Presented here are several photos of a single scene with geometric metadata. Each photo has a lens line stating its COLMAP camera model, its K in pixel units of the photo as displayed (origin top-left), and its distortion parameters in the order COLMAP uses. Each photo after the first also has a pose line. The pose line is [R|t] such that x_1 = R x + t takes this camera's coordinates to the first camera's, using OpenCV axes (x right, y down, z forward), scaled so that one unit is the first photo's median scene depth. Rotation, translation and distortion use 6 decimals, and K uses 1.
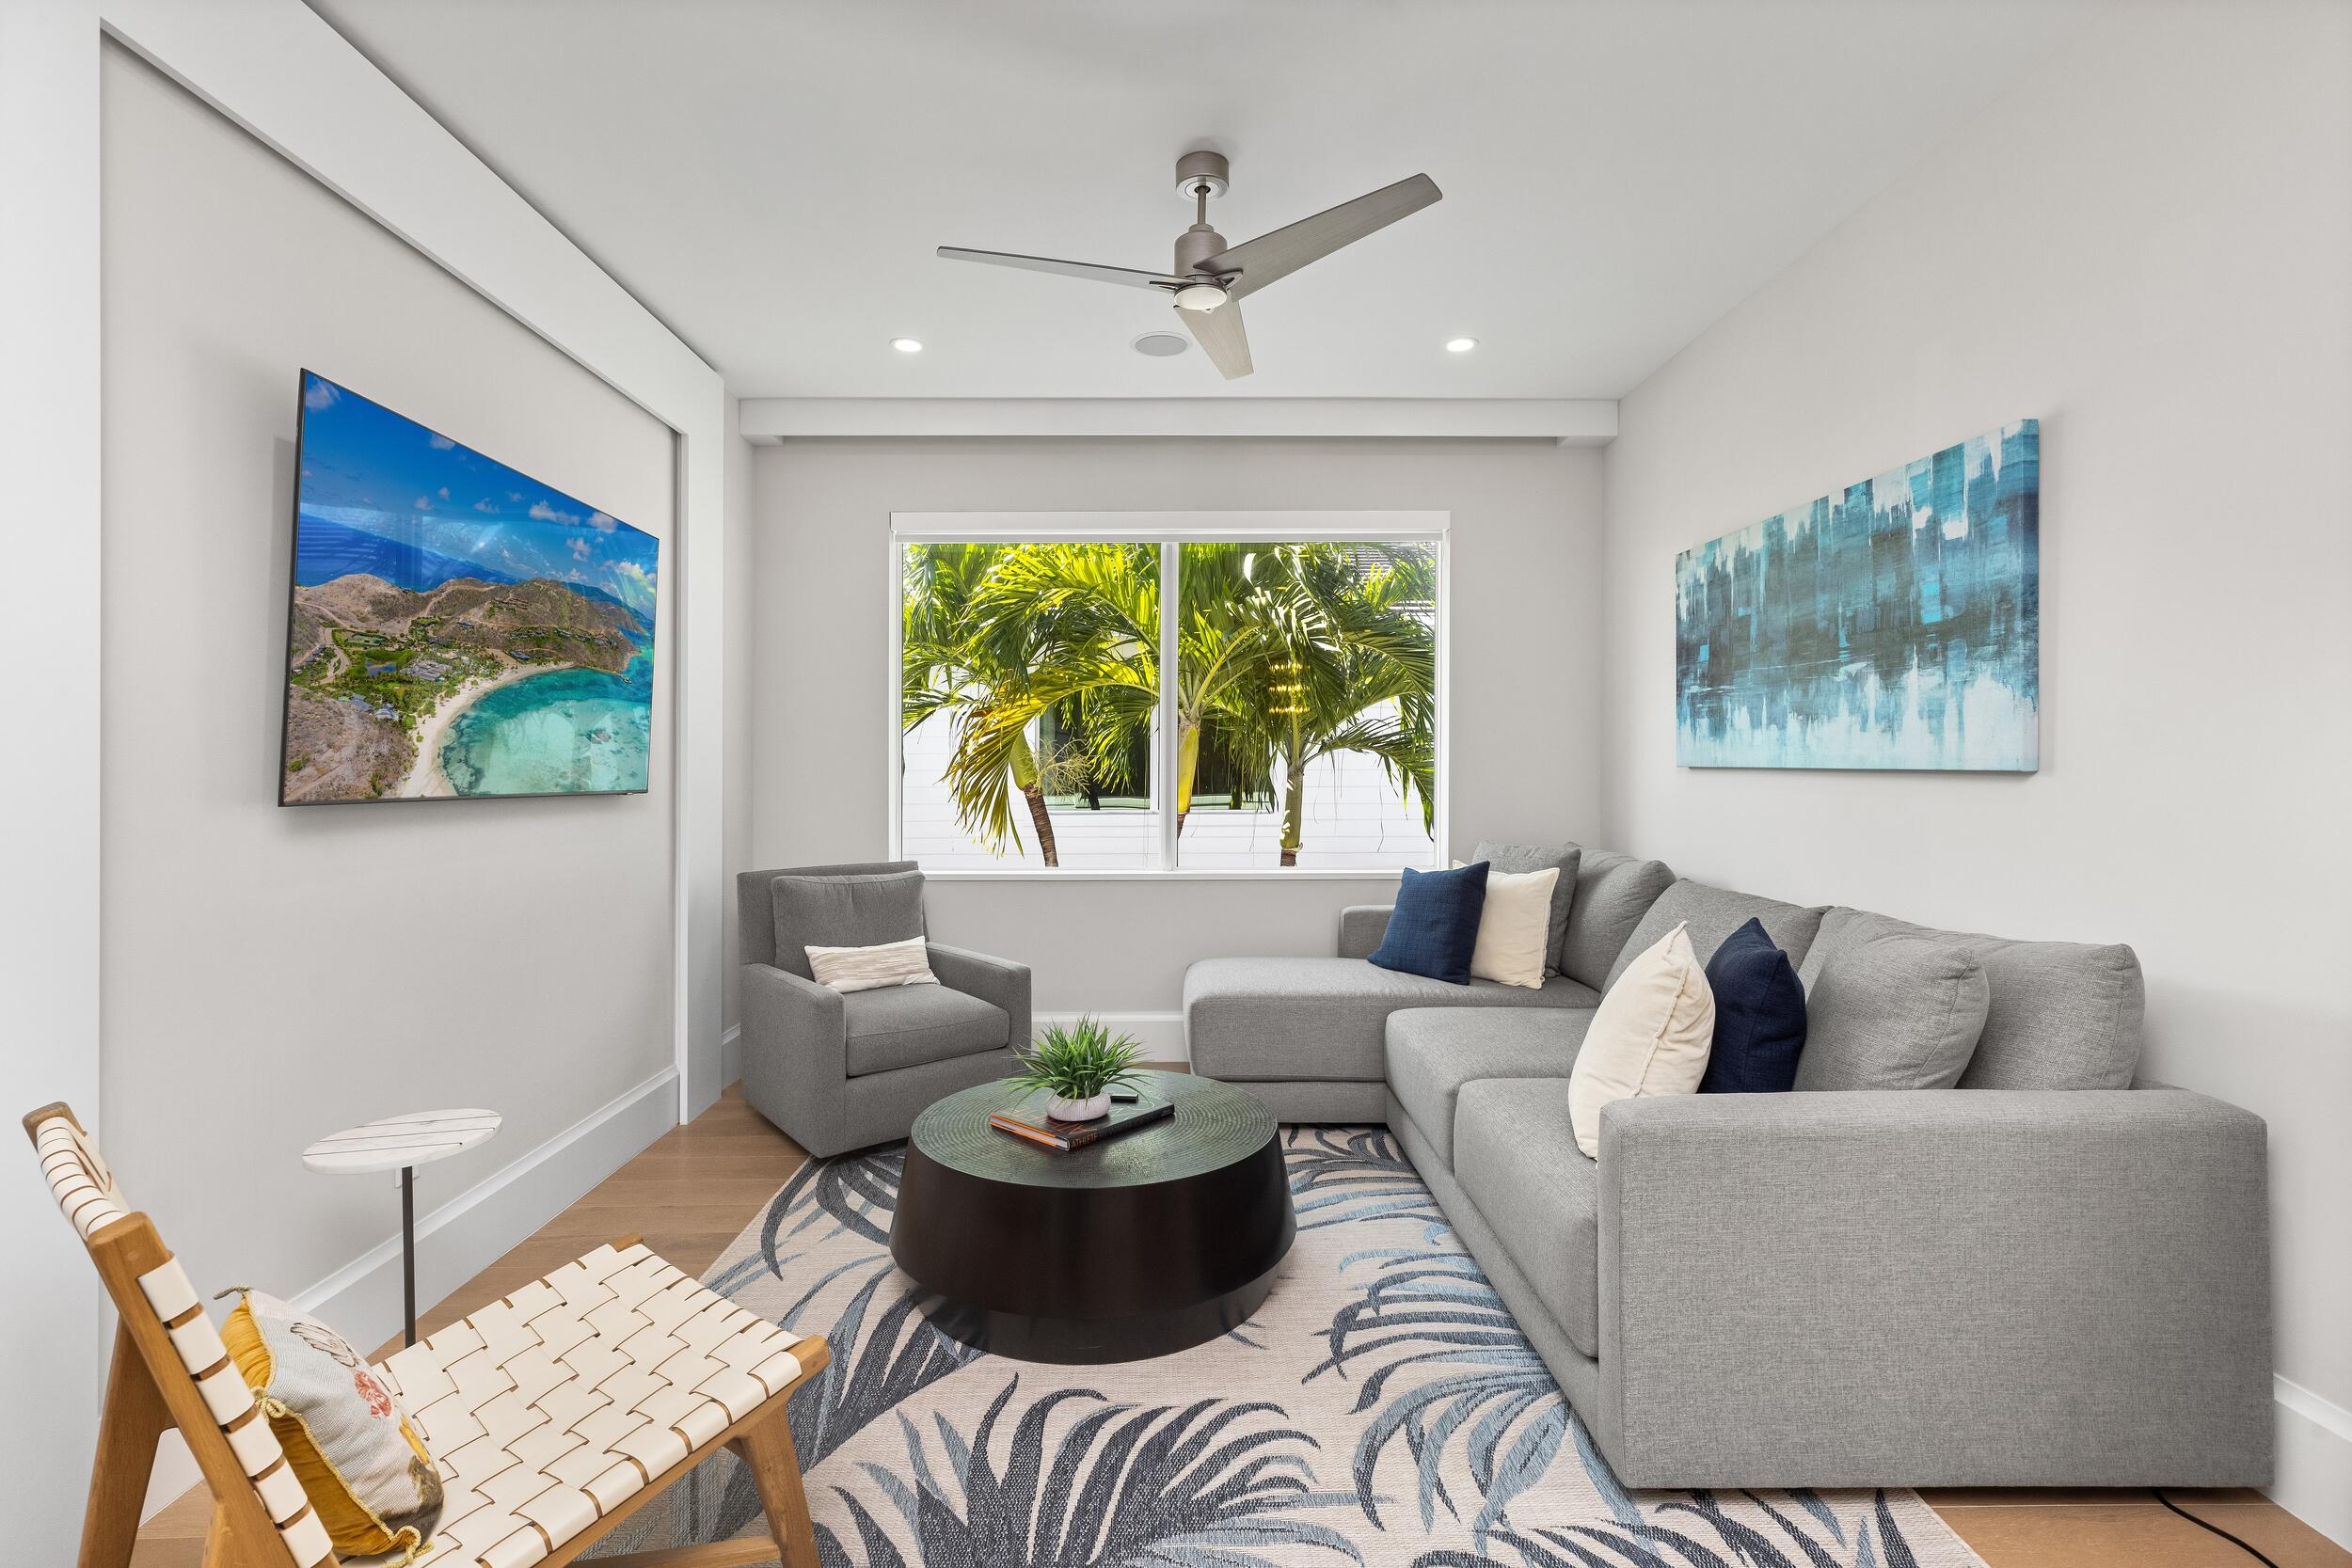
lens RADIAL K [[1077.5, 0, 1178.9], [0, 1077.5, 780.9], [0, 0, 1]] dist [0.002154, 0.000982]
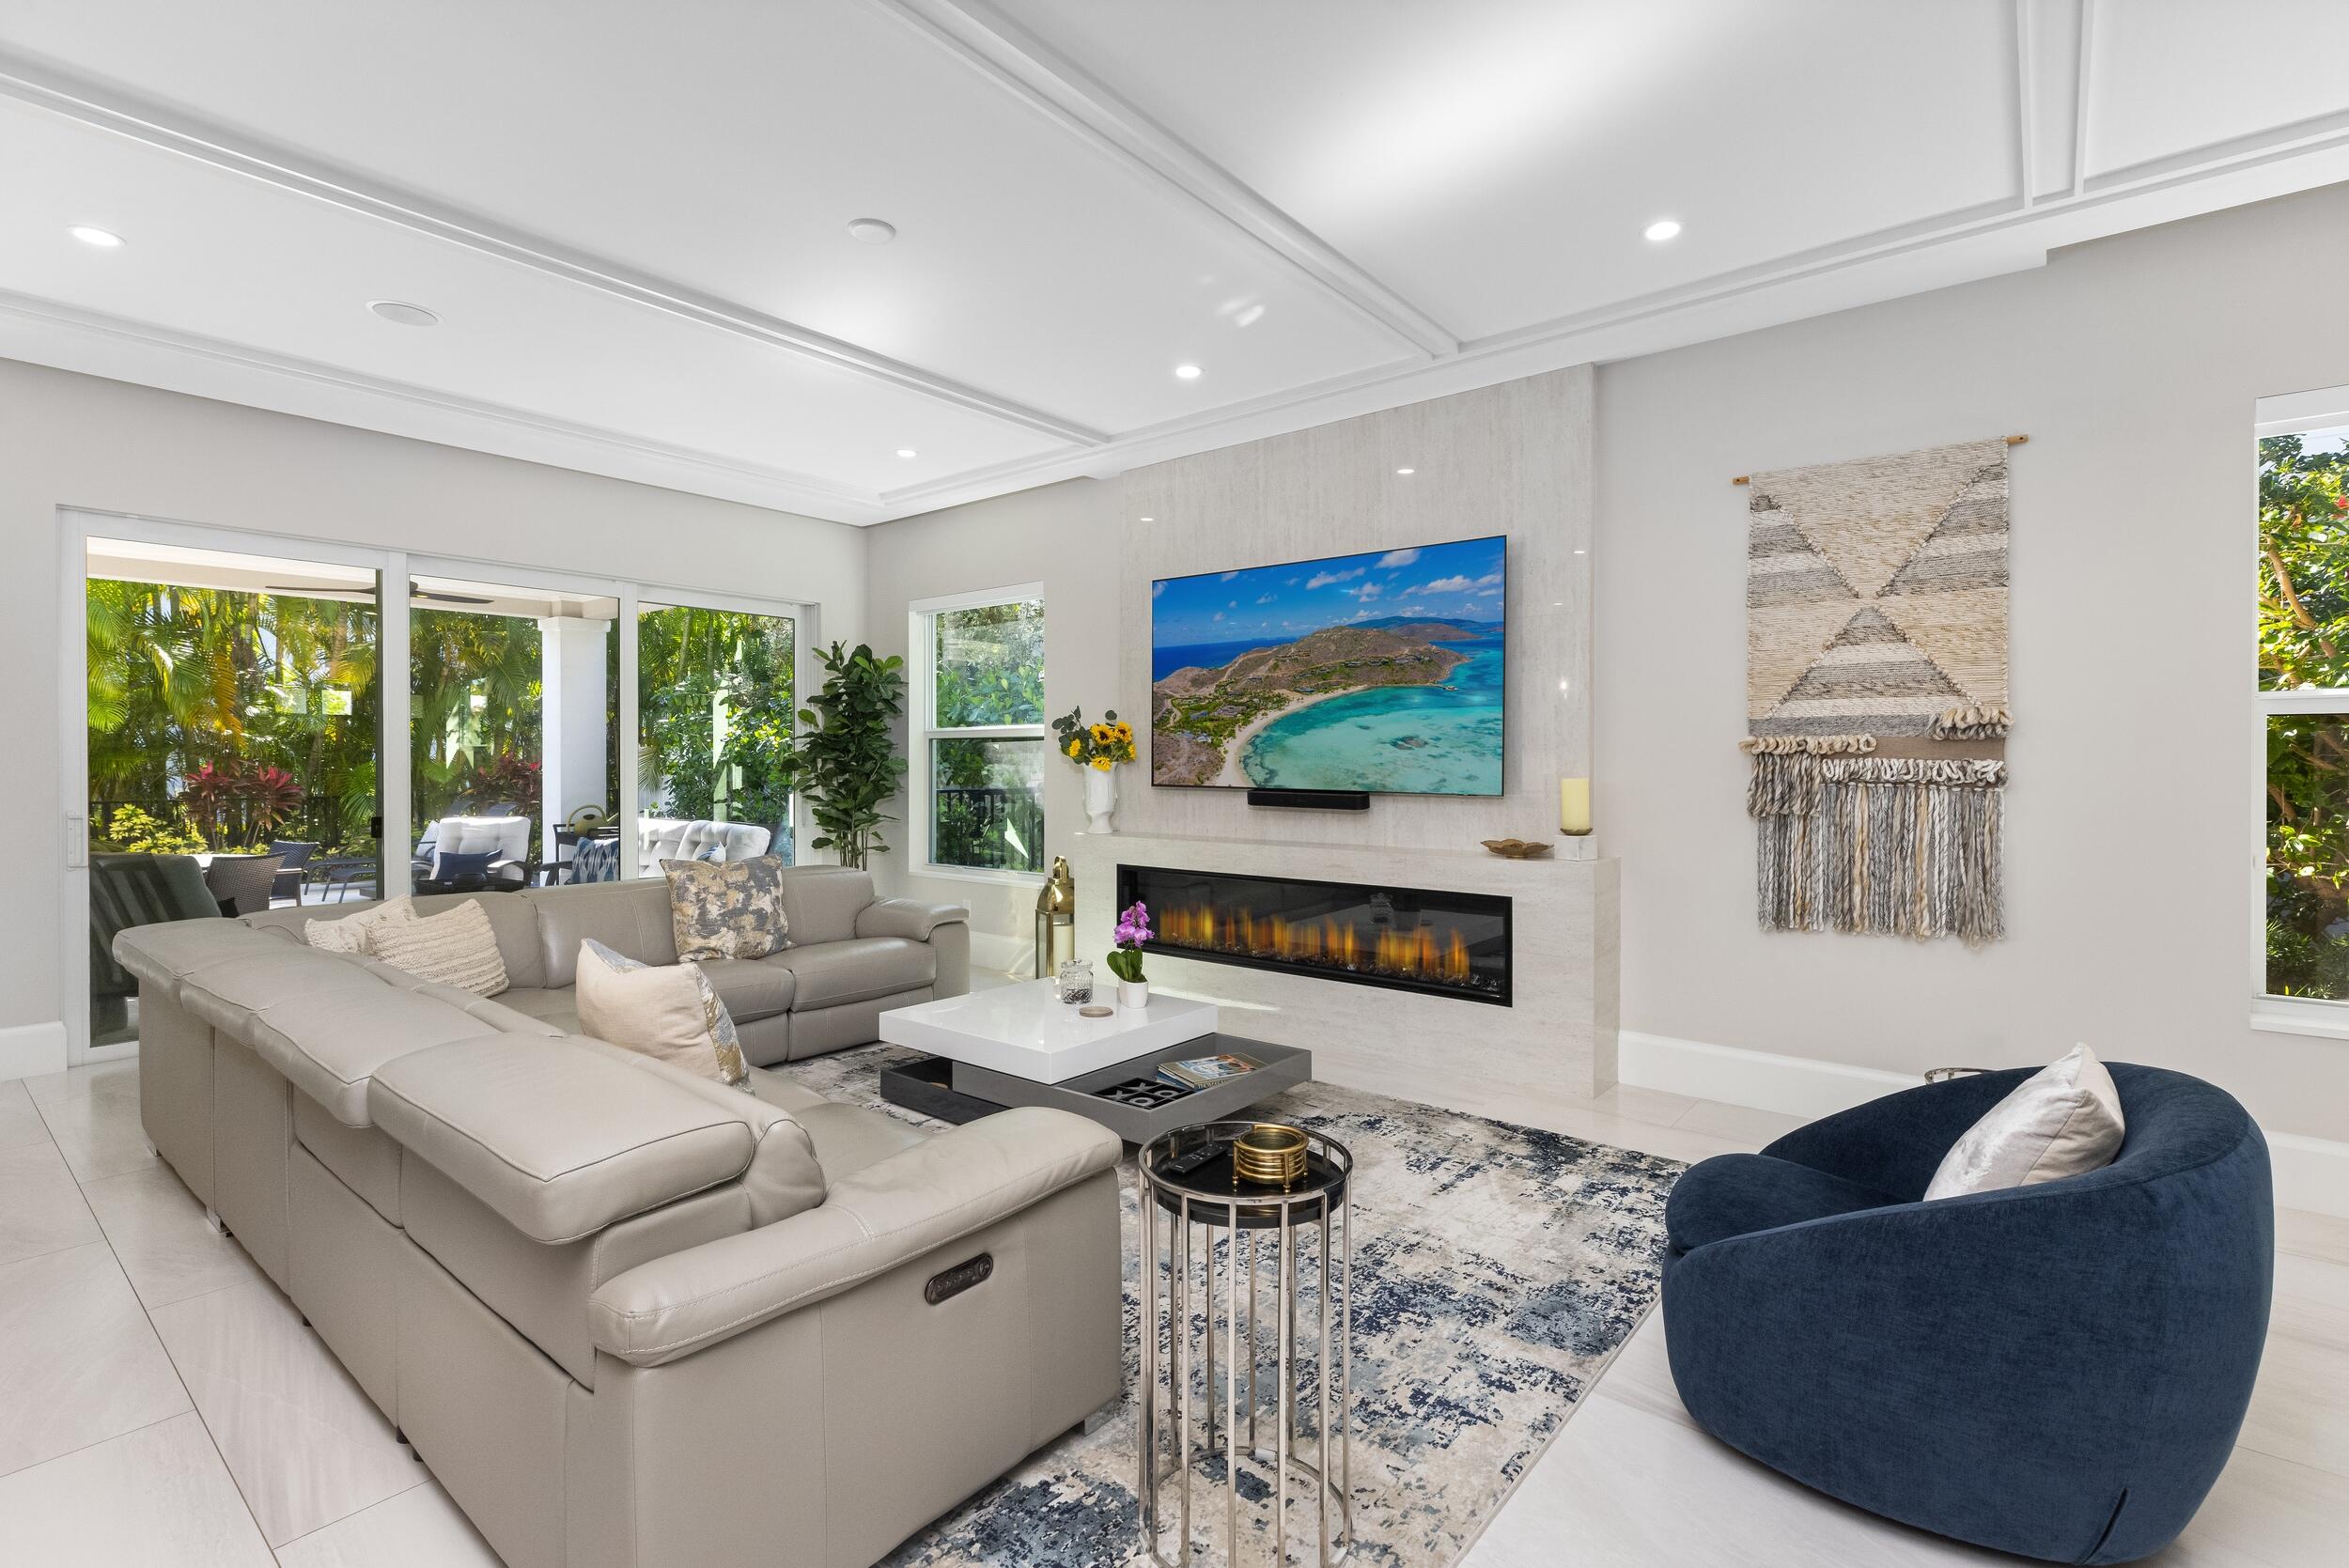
lens RADIAL K [[1076.2, 0, 1177.4], [0, 1076.2, 780.9], [0, 0, 1]] dist [0.002154, 0.000982]
pose [[-0.632572, -0.037045, -0.773615, 0.600336], [-0.040008, 0.999085, -0.015128, 0.031443], [0.773467, 0.021382, -0.633476, 1.845154]]
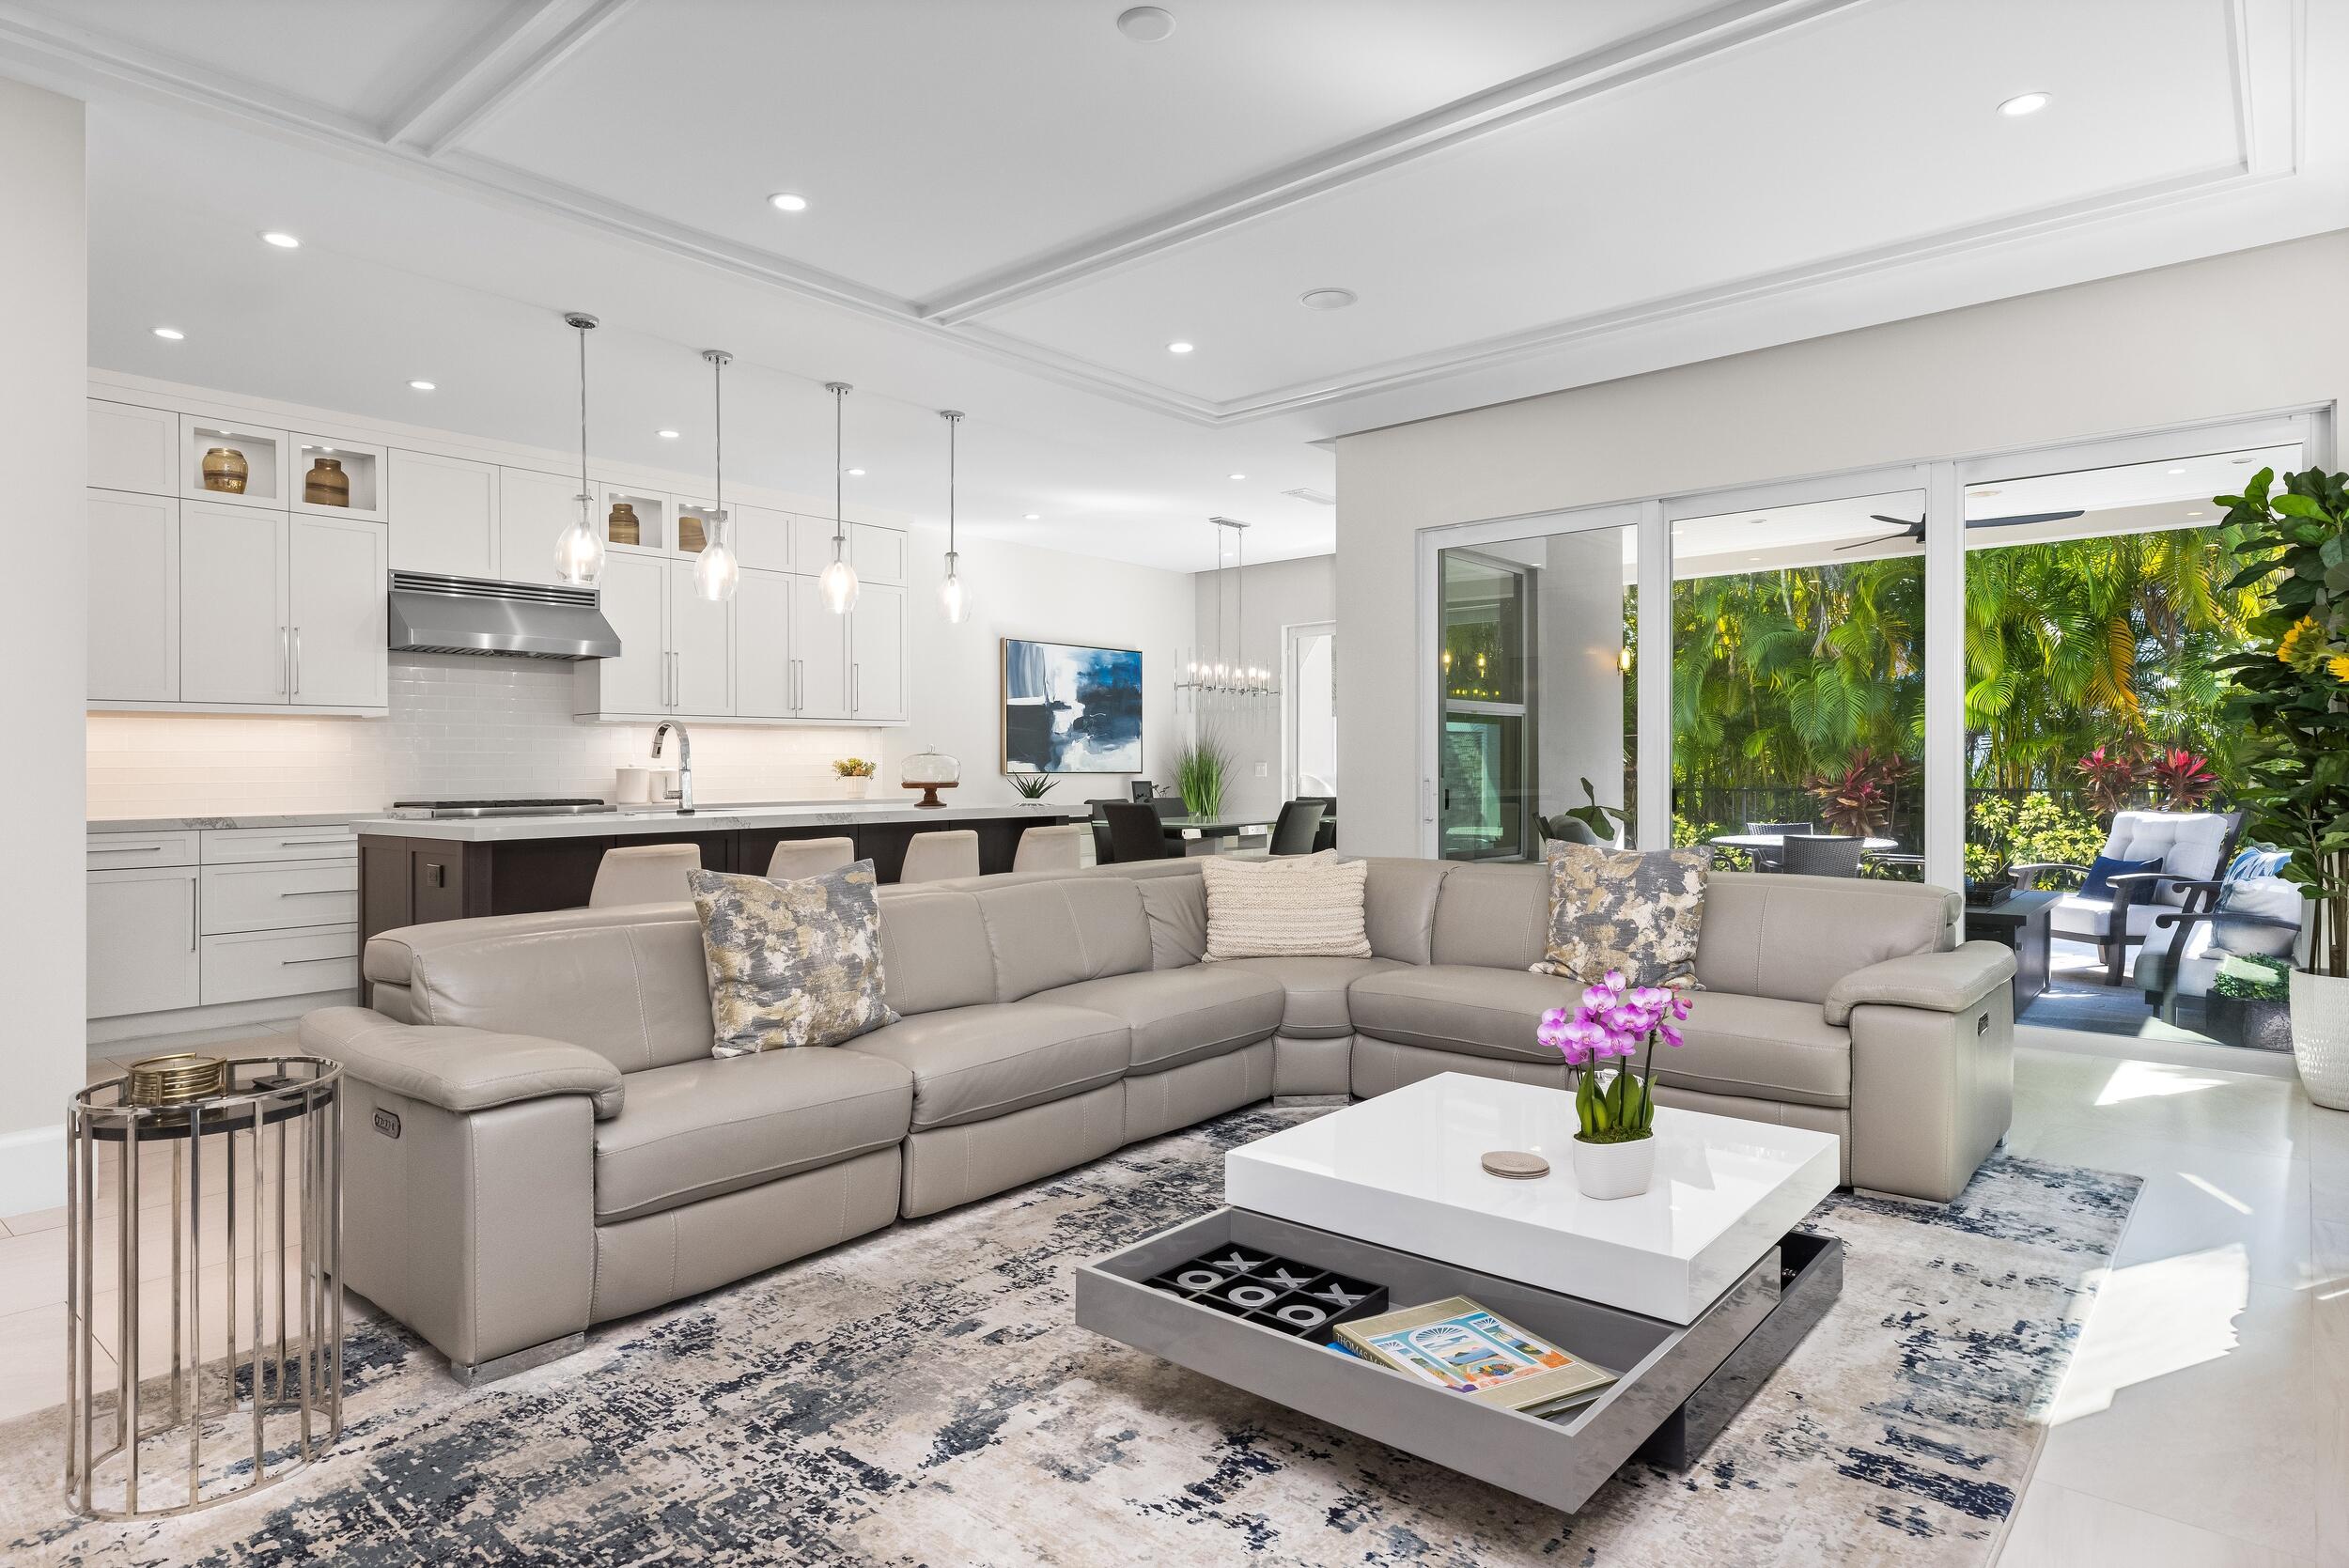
lens RADIAL K [[1314.6, 0, 1171.8], [0, 1314.6, 776.0], [0, 0, 1]] dist [0.006223, 0.001092]
pose [[-0.757868, -0.047886, 0.650648, -0.569698], [-0.025603, 0.998717, 0.043680, 0.026681], [-0.651906, 0.016445, -0.758122, 1.713275]]
